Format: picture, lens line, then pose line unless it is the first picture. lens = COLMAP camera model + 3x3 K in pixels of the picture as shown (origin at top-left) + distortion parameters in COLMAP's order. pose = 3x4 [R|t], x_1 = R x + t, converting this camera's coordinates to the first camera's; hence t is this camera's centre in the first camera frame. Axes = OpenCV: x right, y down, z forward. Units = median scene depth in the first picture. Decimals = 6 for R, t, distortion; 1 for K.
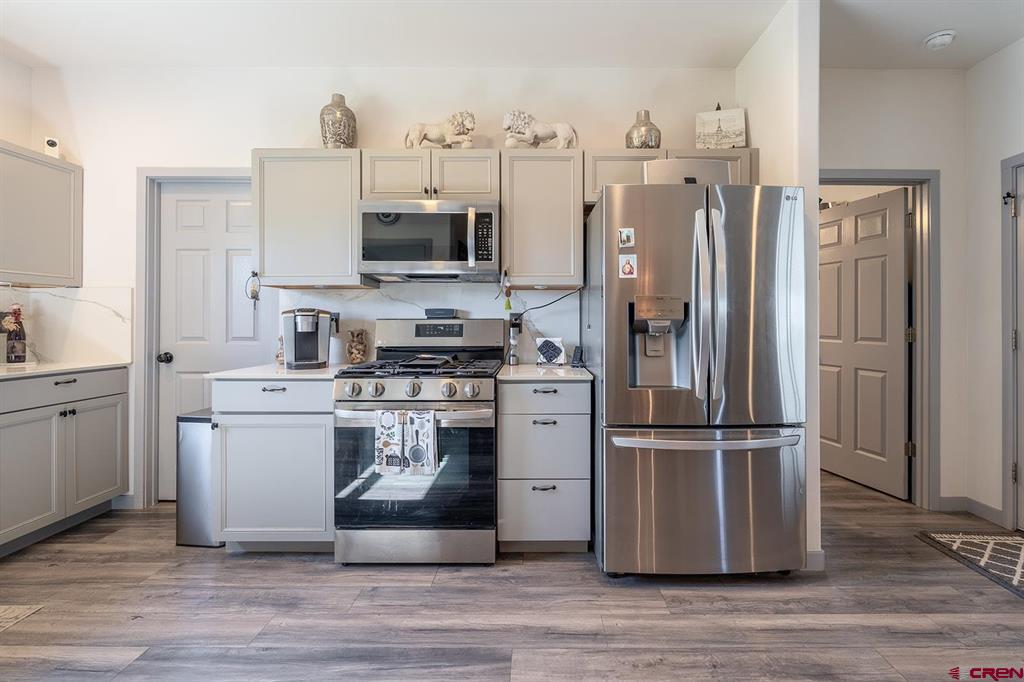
lens RADIAL K [[457.5, 0, 535.9], [0, 457.5, 326.0], [0, 0, 1]] dist [-0.003887, -0.001198]
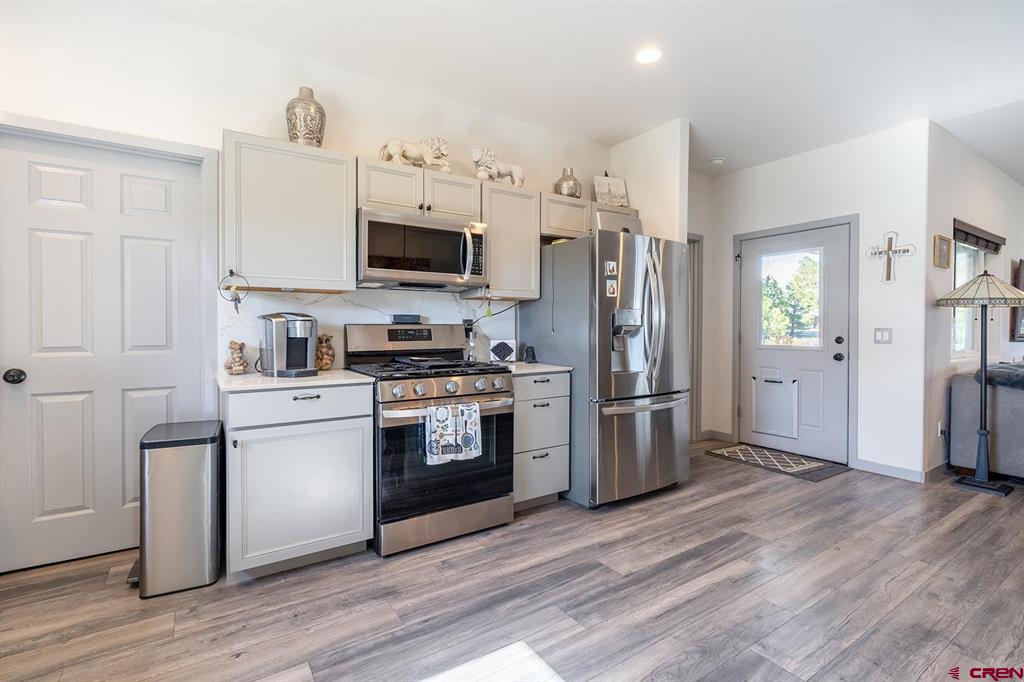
lens RADIAL K [[457.5, 0, 491.2], [0, 457.5, 336.7], [0, 0, 1]] dist [-0.003887, -0.001198]
pose [[0.851593, -0.011164, 0.524084, -0.683621], [0.003112, 0.999863, 0.016243, -0.003355], [-0.524194, -0.012201, 0.851512, -0.019361]]
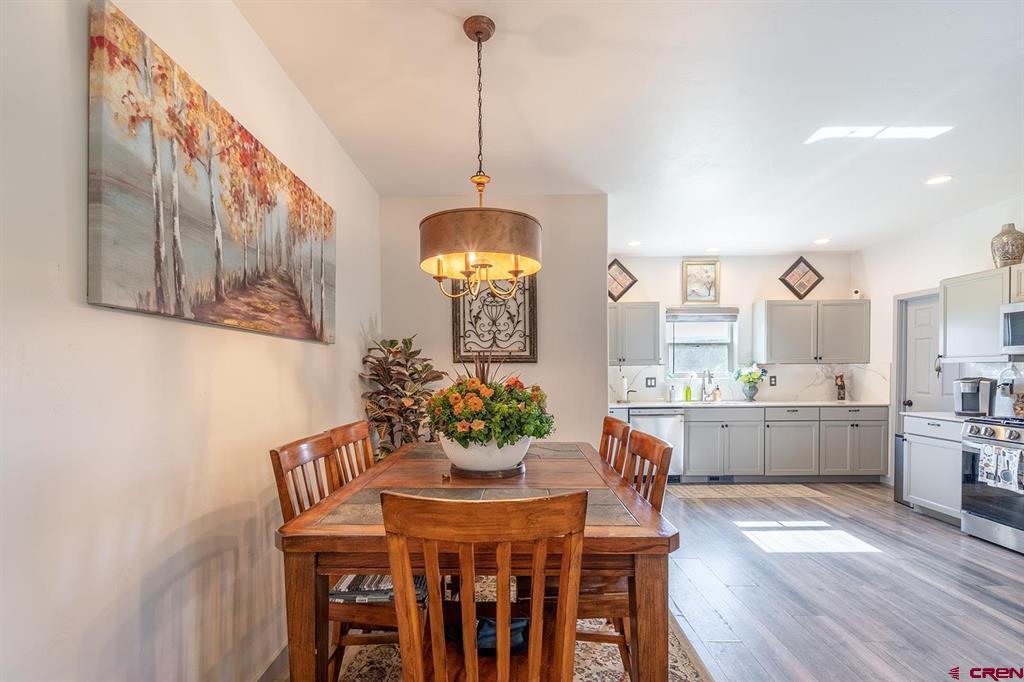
lens RADIAL K [[457.5, 0, 504.8], [0, 457.5, 378.6], [0, 0, 1]] dist [-0.003887, -0.001198]
pose [[-0.028924, 0.019810, -0.999385, 1.110525], [0.002078, 0.999803, 0.019758, -0.069268], [0.999579, -0.001505, -0.028959, -0.550104]]
